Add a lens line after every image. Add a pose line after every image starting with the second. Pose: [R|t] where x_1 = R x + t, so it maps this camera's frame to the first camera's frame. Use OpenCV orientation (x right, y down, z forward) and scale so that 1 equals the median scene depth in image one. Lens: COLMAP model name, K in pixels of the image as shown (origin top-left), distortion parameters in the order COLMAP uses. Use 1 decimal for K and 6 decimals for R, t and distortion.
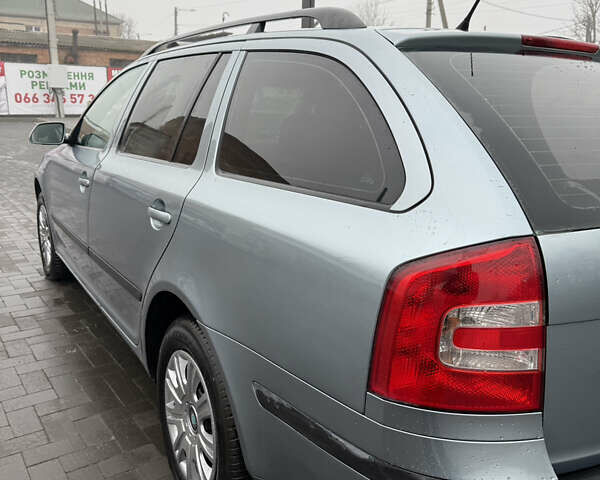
lens RADIAL K [[565.0, 0, 300.0], [0, 565.0, 240.0], [0, 0, 1]] dist [0.082551, -0.200812]
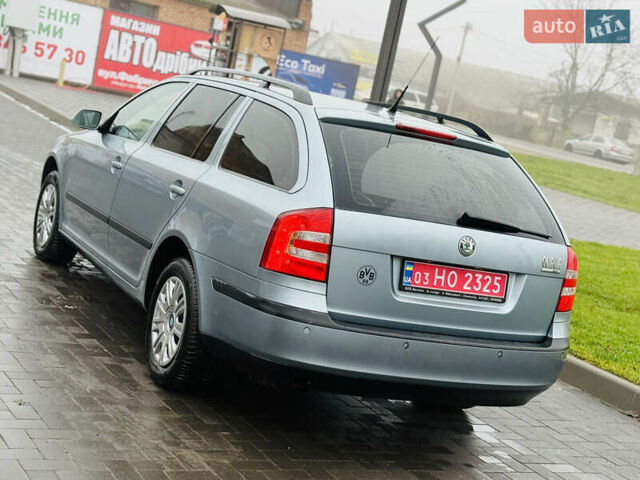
lens RADIAL K [[1170.7, 0, 320.0], [0, 1170.7, 240.0], [0, 0, 1]] dist [0.146245, 0.040579]
pose [[0.978101, 0.188606, -0.088014, 0.040771], [-0.198180, 0.973160, -0.116980, 0.035934], [0.063588, 0.131861, 0.989227, -0.196982]]
